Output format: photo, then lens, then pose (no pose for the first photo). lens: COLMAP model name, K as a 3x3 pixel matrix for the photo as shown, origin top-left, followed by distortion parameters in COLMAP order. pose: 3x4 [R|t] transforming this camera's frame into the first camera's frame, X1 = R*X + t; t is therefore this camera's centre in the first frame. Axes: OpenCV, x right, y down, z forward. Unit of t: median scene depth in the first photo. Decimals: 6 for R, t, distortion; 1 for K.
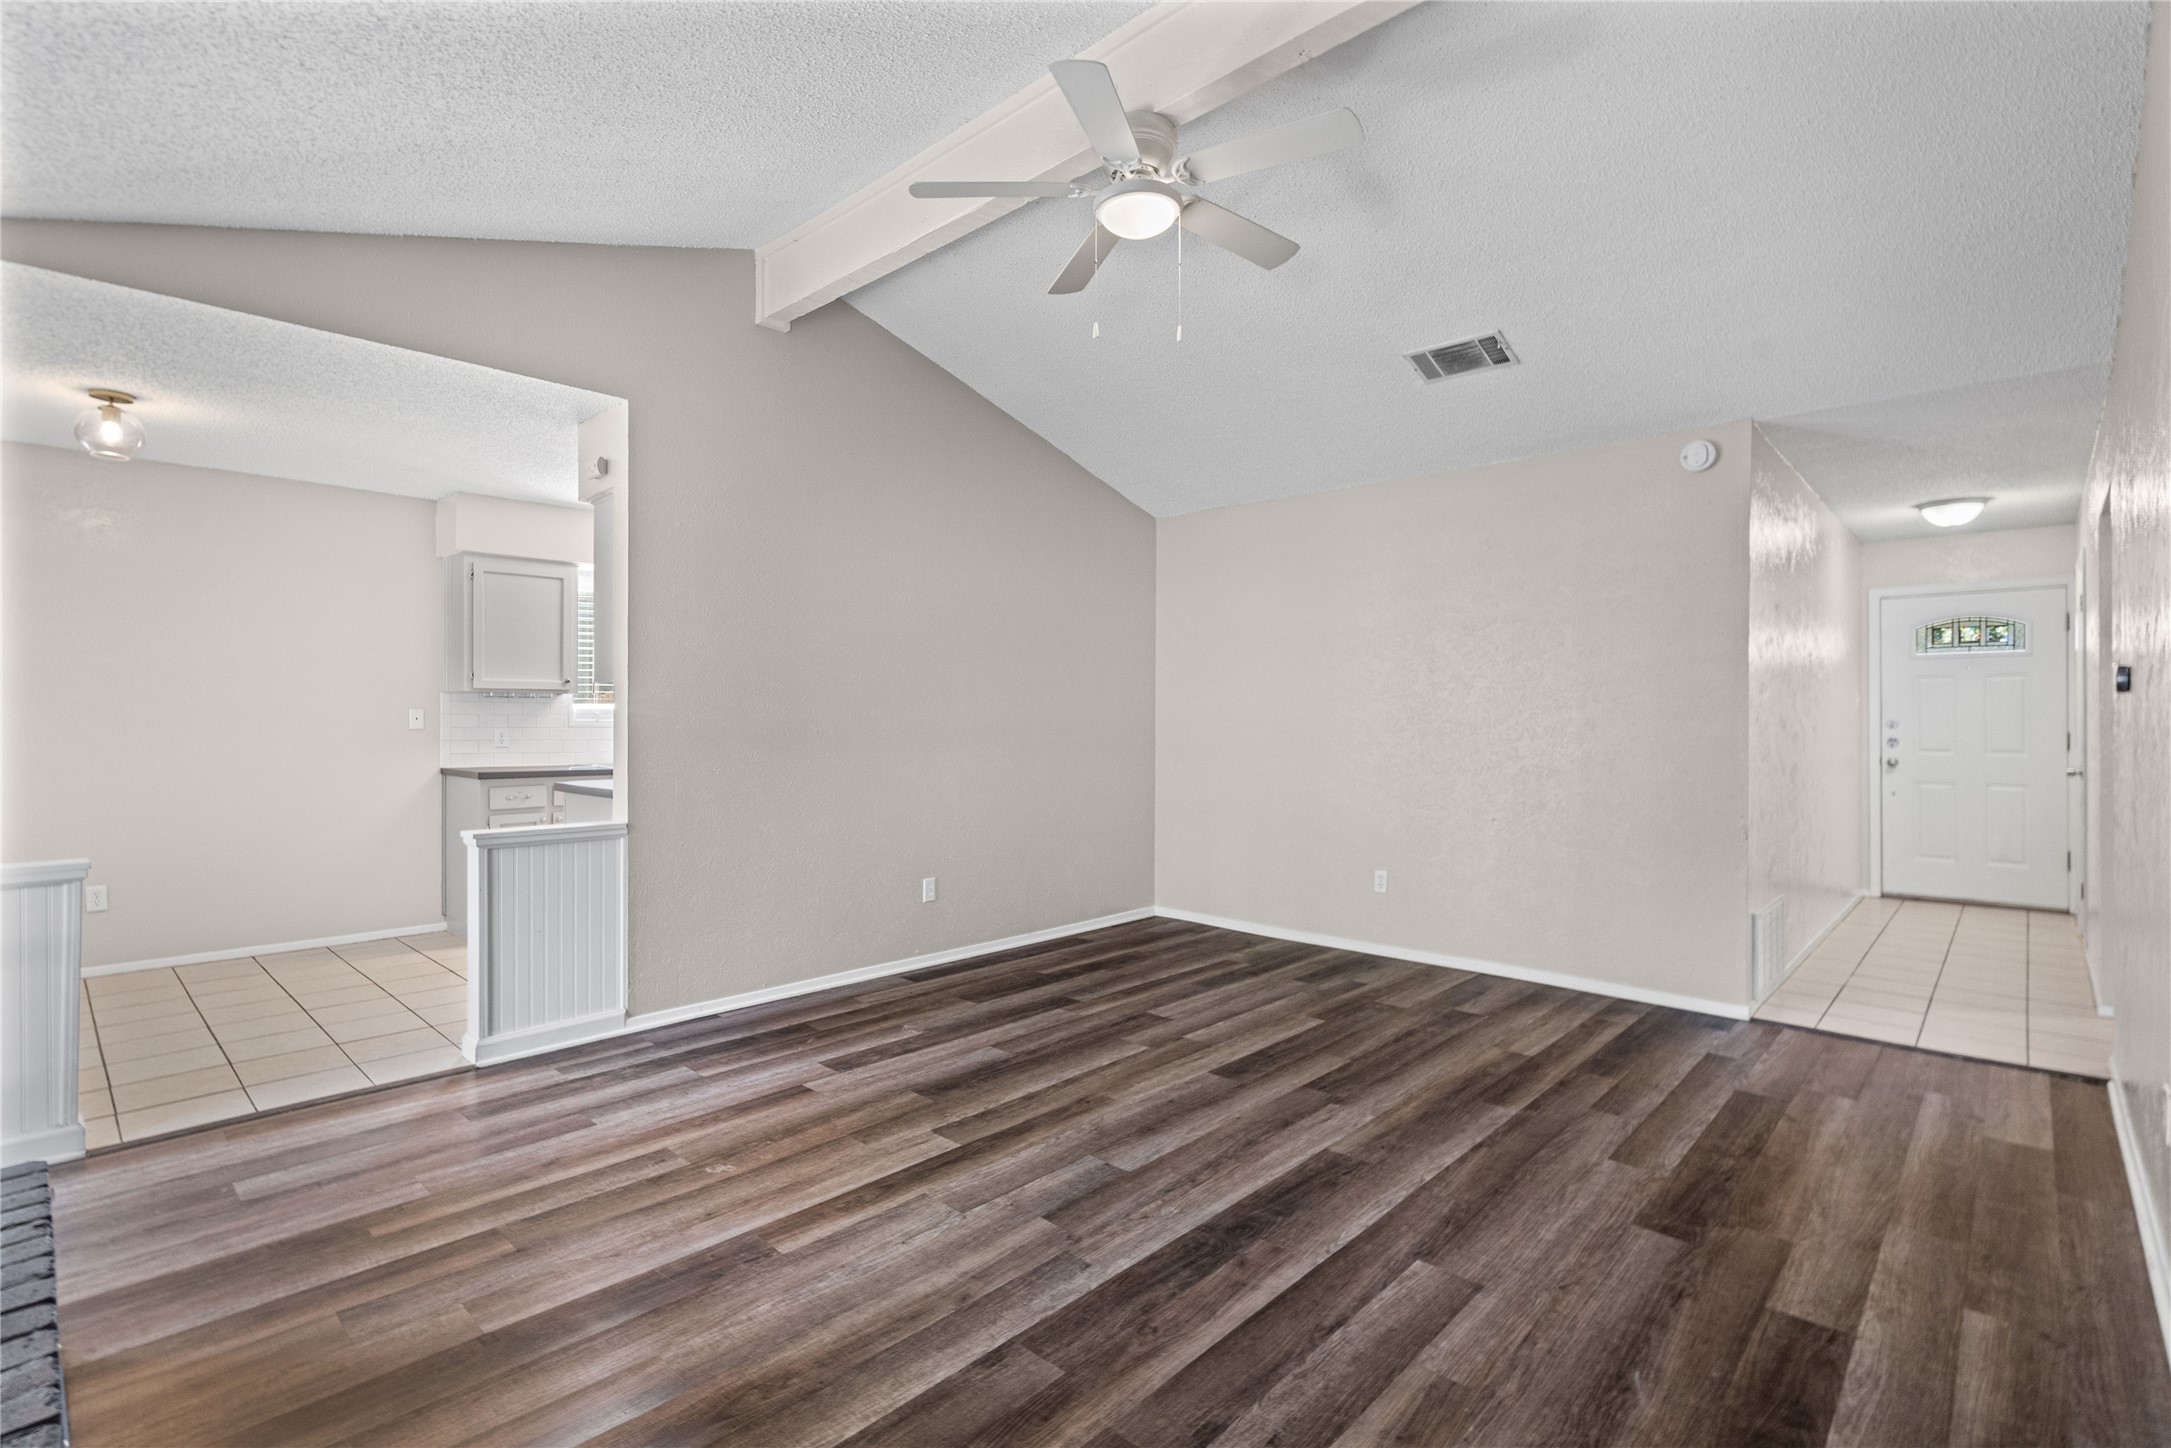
lens RADIAL K [[998.6, 0, 1085.6], [0, 998.6, 722.0], [0, 0, 1]] dist [0.001525, 0.000196]
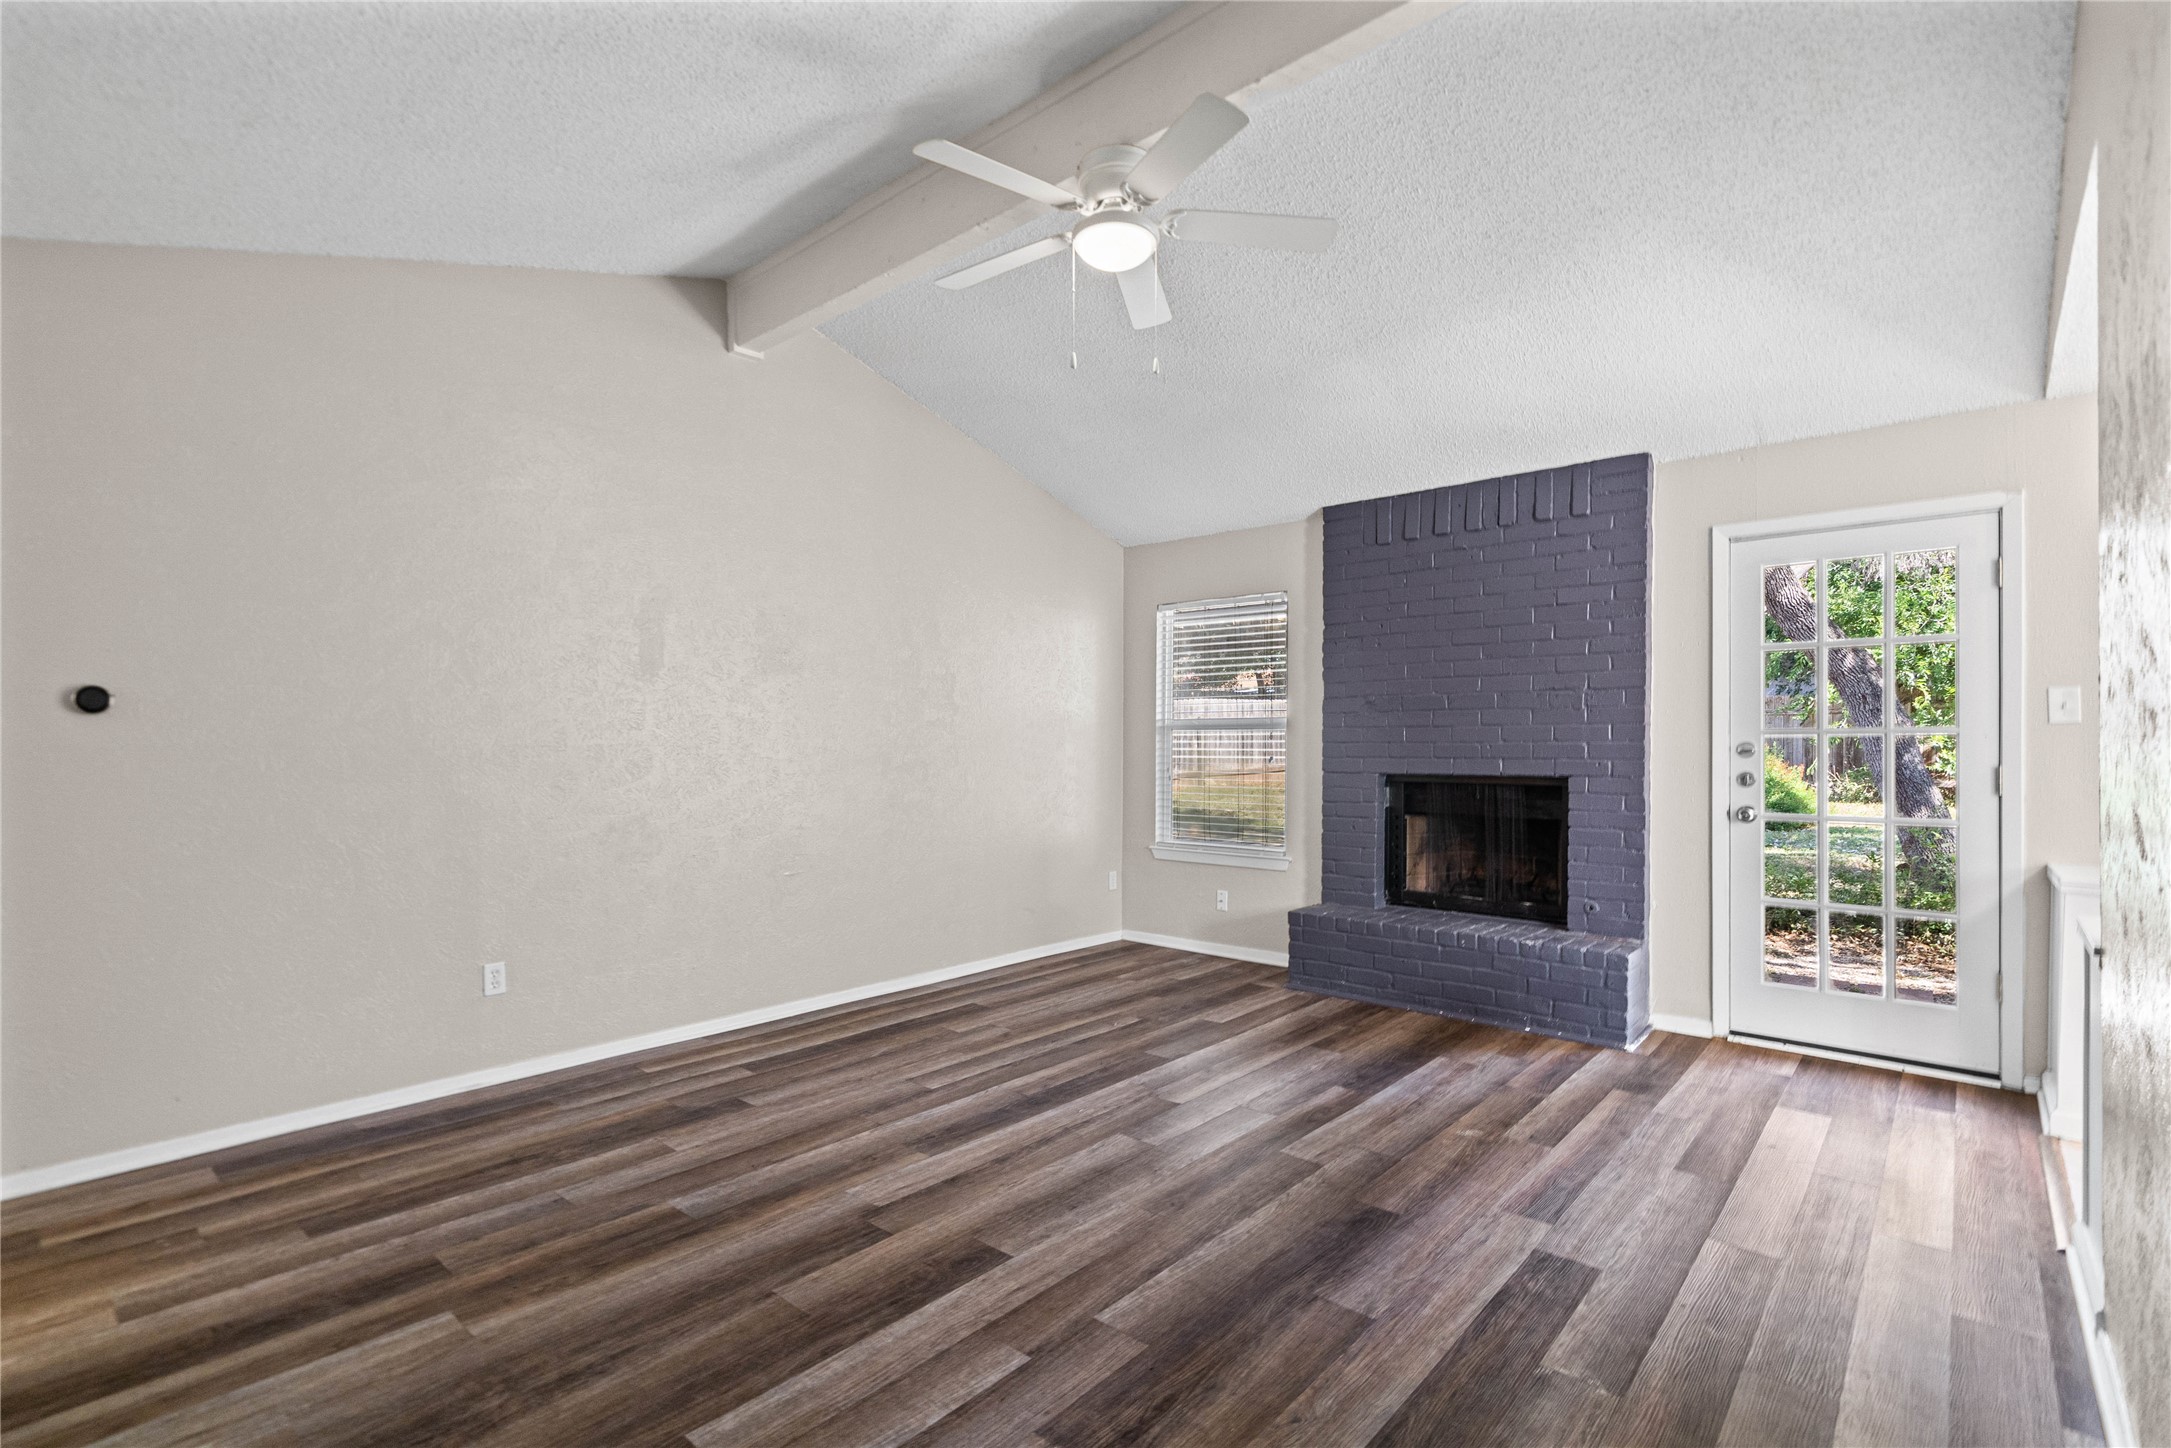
lens RADIAL K [[998.6, 0, 1082.8], [0, 998.6, 733.5], [0, 0, 1]] dist [0.001525, 0.000196]
pose [[-0.999497, -0.004533, -0.031379, 0.117600], [-0.004237, 0.999946, -0.009481, -0.005078], [0.031420, -0.009343, -0.999463, 2.049143]]
